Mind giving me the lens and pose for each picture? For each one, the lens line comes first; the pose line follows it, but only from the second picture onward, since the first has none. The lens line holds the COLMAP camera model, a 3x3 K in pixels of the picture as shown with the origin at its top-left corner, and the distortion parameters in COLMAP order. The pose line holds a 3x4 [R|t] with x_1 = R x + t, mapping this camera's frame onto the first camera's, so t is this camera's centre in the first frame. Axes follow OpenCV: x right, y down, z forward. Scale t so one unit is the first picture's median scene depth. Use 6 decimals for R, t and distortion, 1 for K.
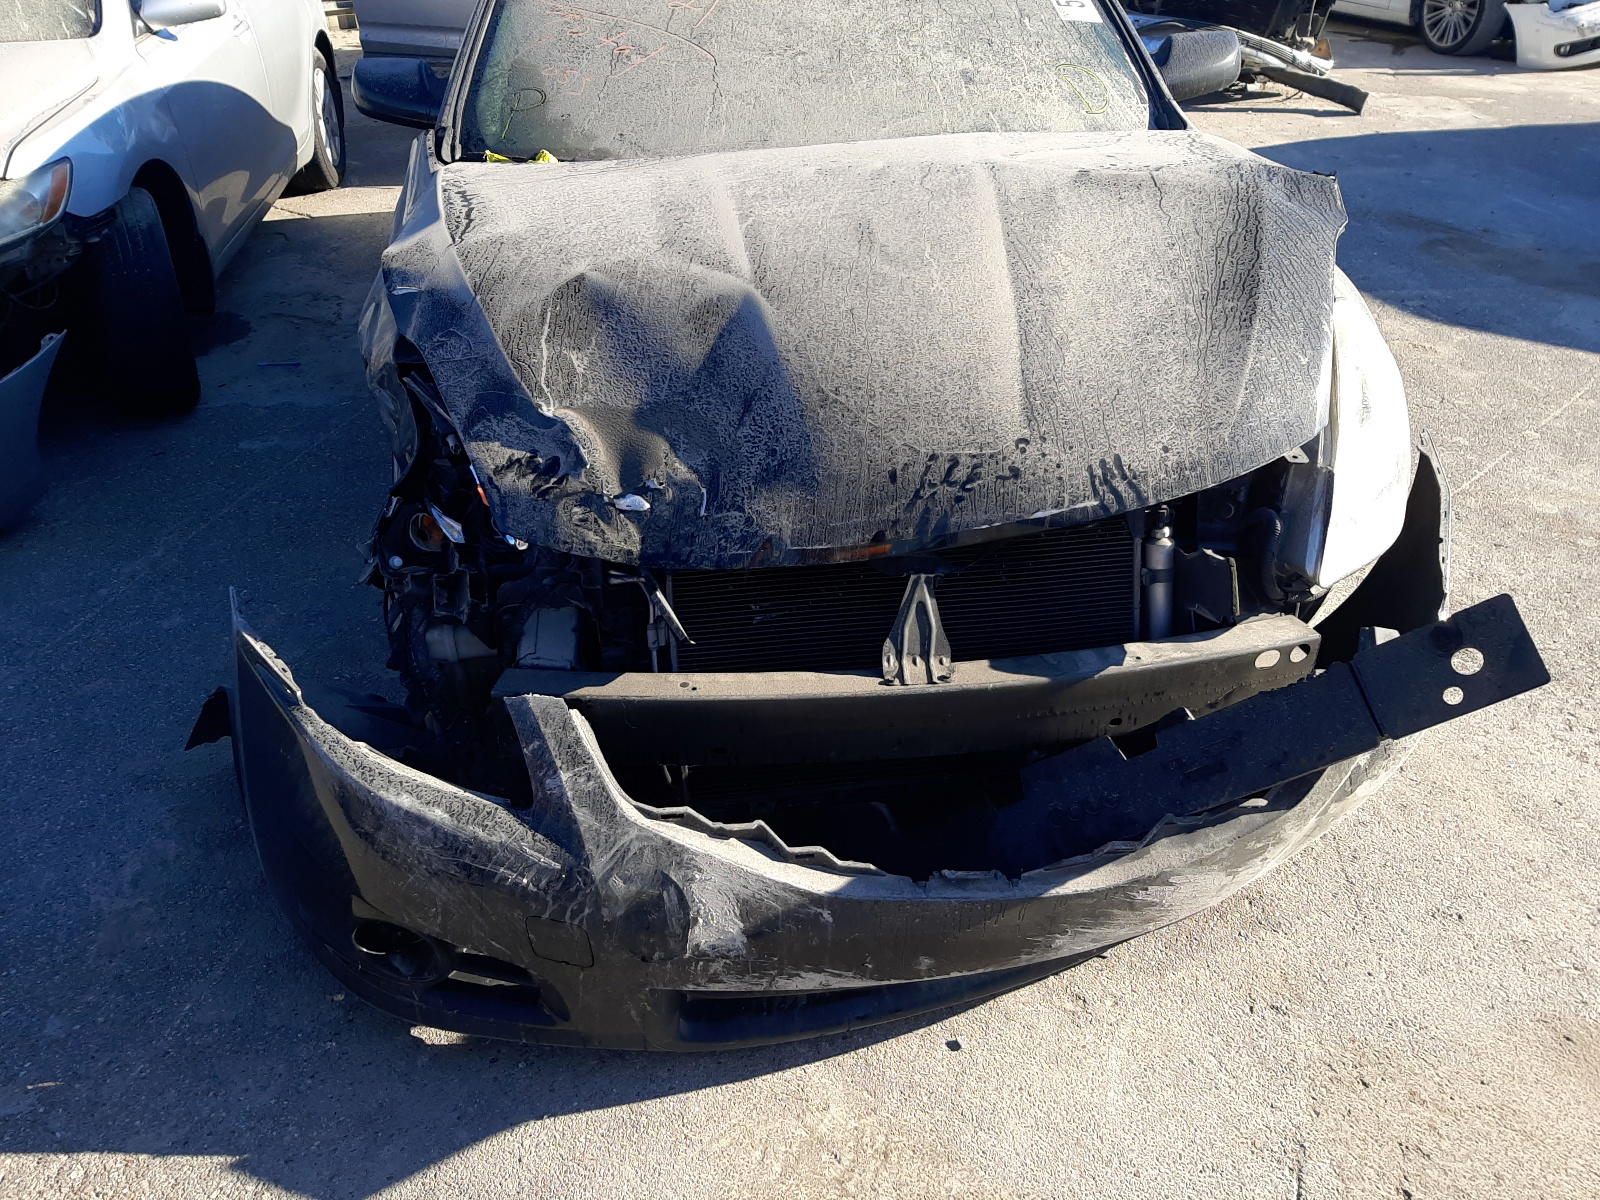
lens RADIAL K [[1257.4, 0, 873.1], [0, 1257.4, 595.7], [0, 0, 1]] dist [0.102230, -0.220772]
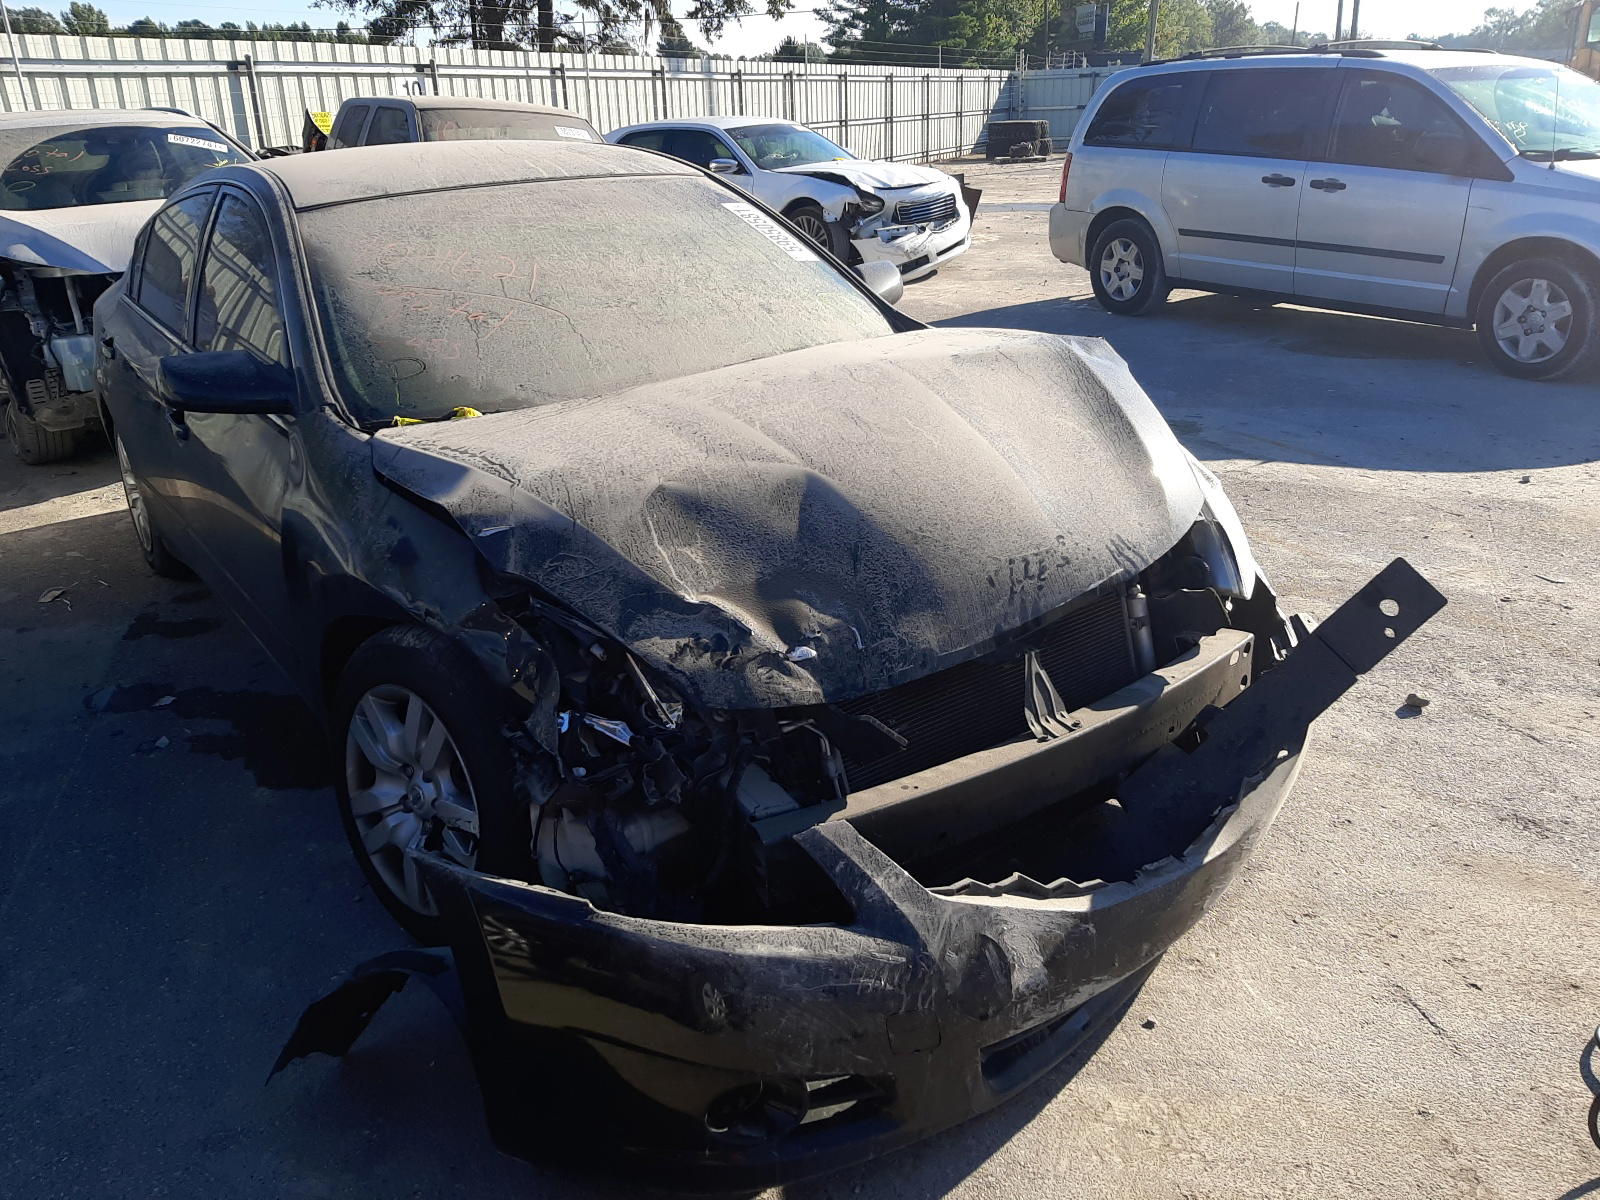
lens RADIAL K [[1248.6, 0, 800.0], [0, 1248.6, 600.0], [0, 0, 1]] dist [0.104418, -0.194217]
pose [[0.860580, -0.206035, 0.465781, -0.734034], [0.289892, 0.950083, -0.115344, 0.011452], [-0.418765, 0.234289, 0.877351, -0.015590]]
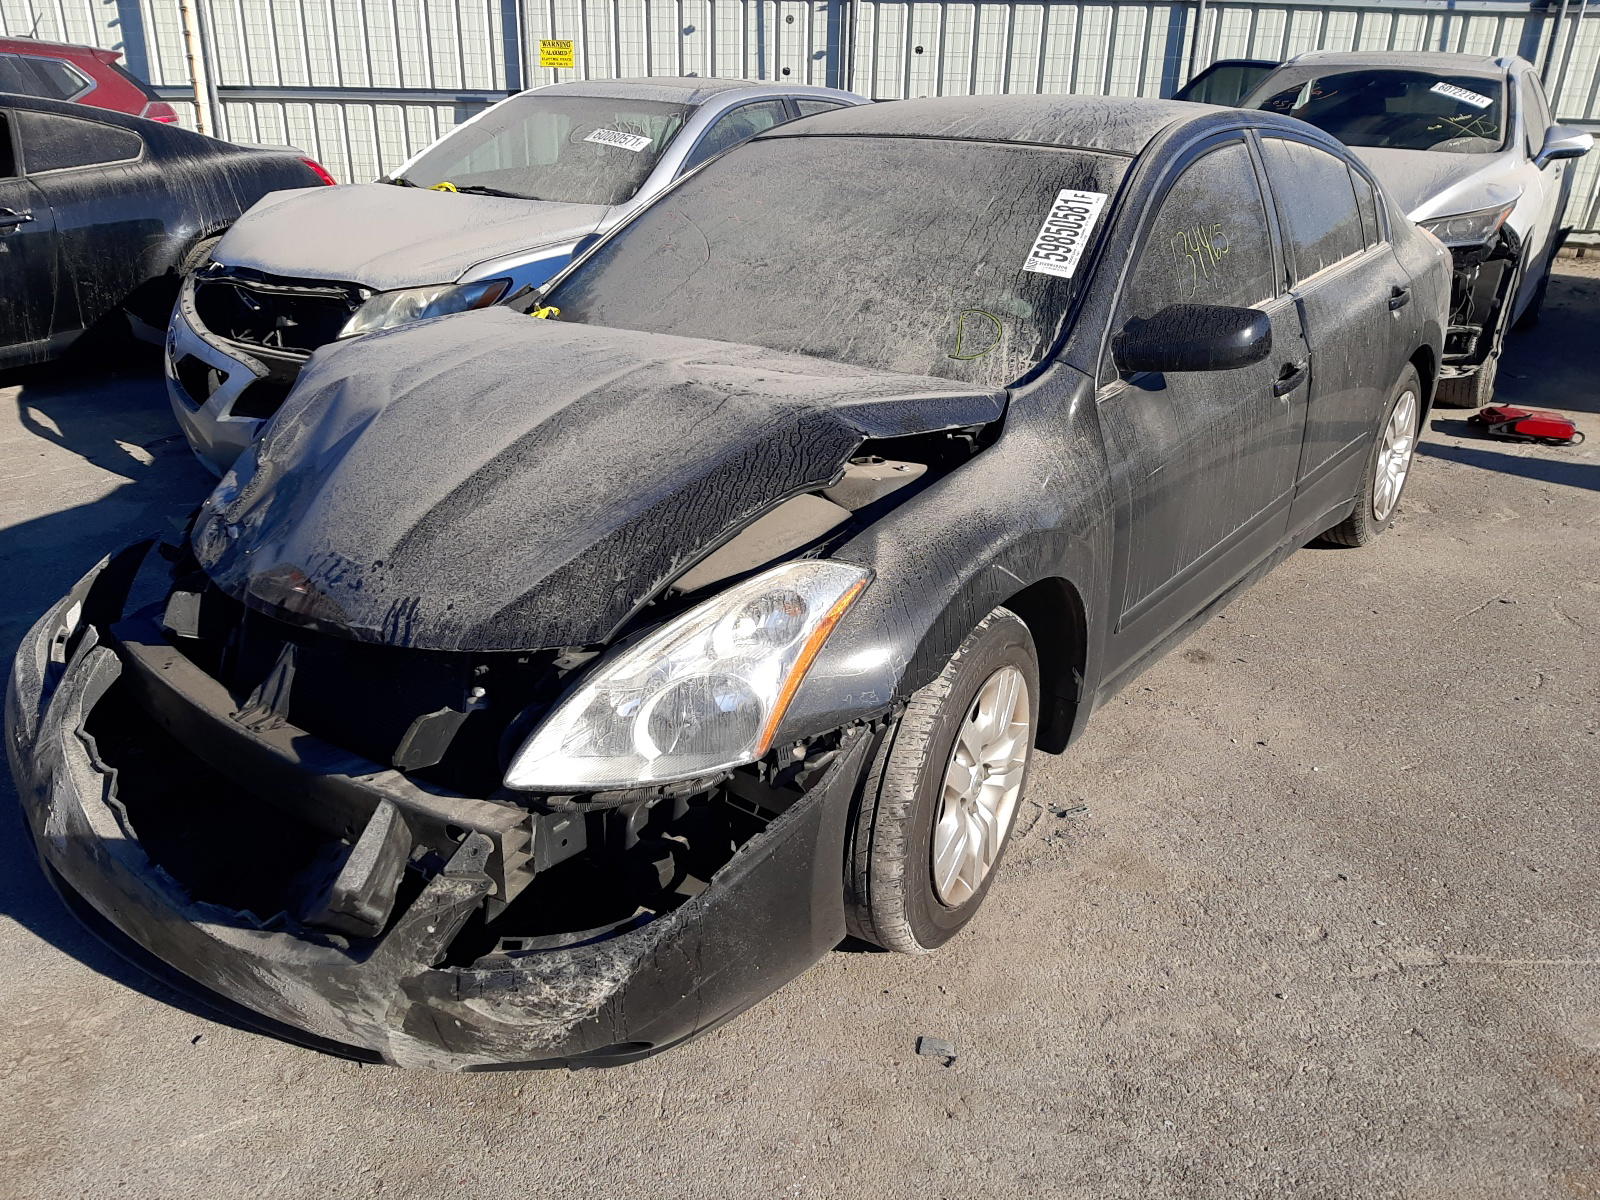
lens RADIAL K [[1248.6, 0, 800.0], [0, 1248.6, 600.0], [0, 0, 1]] dist [0.104418, -0.194217]
pose [[0.723856, 0.287540, -0.627178, 1.128934], [-0.379152, 0.925237, -0.013407, -0.221718], [0.576434, 0.247501, 0.778760, 0.332675]]
